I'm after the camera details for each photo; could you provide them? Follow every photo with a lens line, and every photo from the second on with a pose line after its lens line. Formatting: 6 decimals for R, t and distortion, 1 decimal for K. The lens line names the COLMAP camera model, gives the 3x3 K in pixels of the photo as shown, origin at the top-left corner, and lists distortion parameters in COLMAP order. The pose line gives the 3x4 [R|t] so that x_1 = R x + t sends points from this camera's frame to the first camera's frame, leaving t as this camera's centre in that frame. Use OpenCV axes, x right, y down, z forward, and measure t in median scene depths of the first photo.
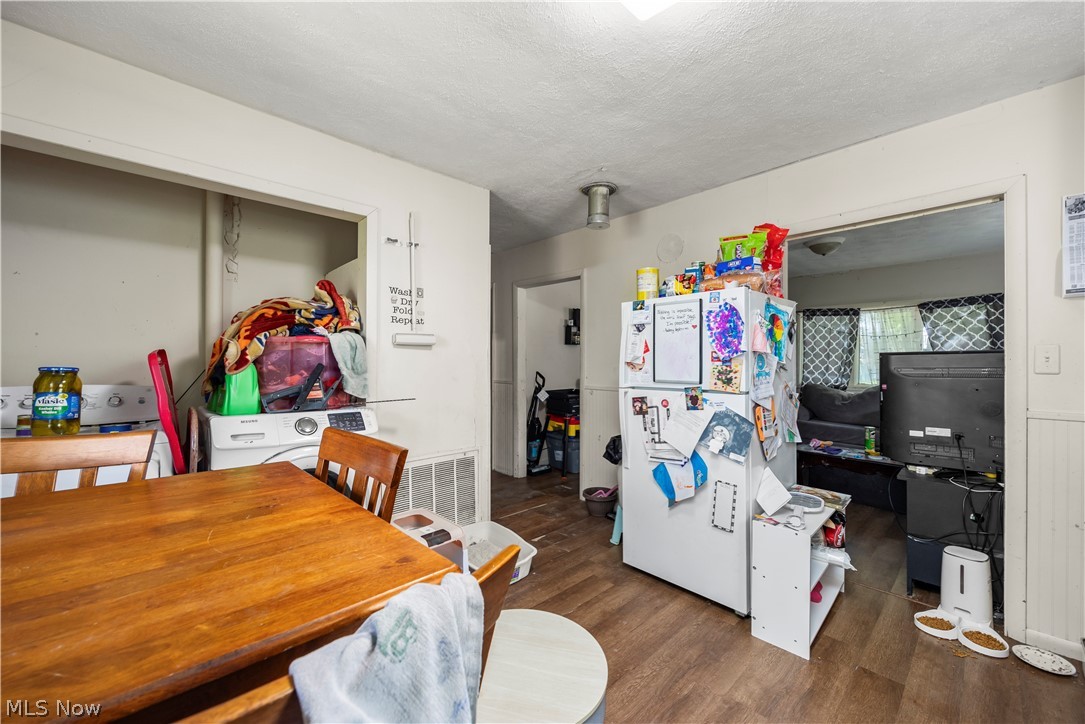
lens RADIAL K [[421.2, 0, 542.0], [0, 421.2, 364.3], [0, 0, 1]] dist [-0.000690, 0.000219]
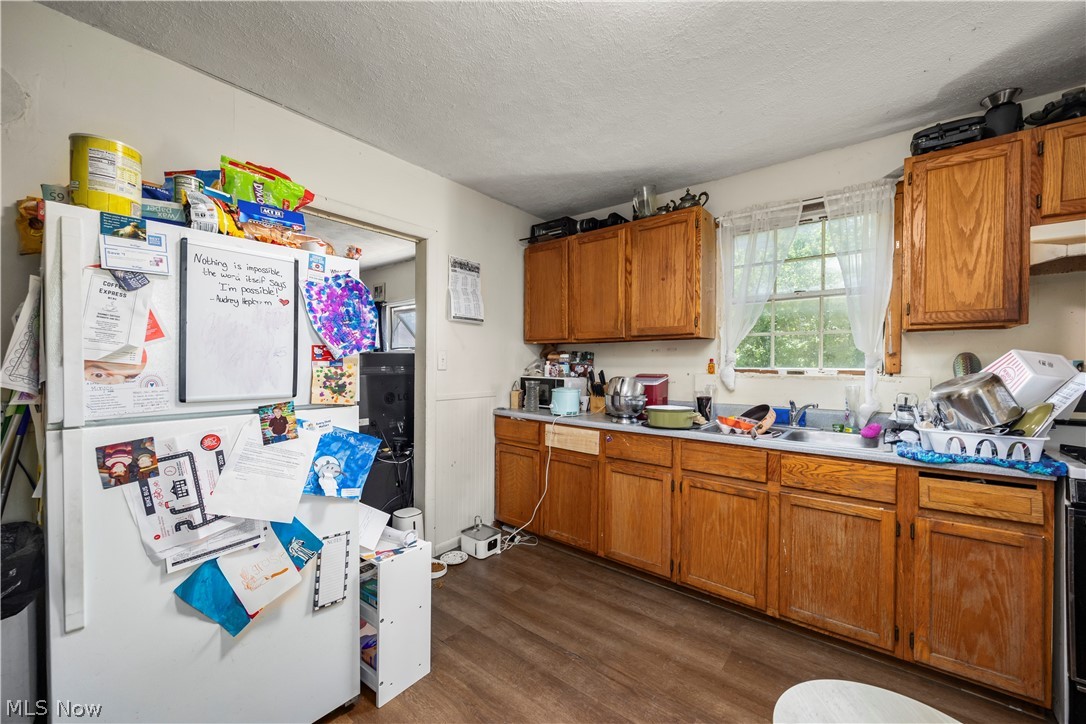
lens RADIAL K [[421.6, 0, 542.5], [0, 421.6, 364.3], [0, 0, 1]] dist [-0.000690, 0.000219]
pose [[-0.150936, -0.007215, 0.988517, -0.276615], [-0.006504, 0.999959, 0.006306, -0.007108], [-0.988522, -0.005478, -0.150977, 0.704293]]
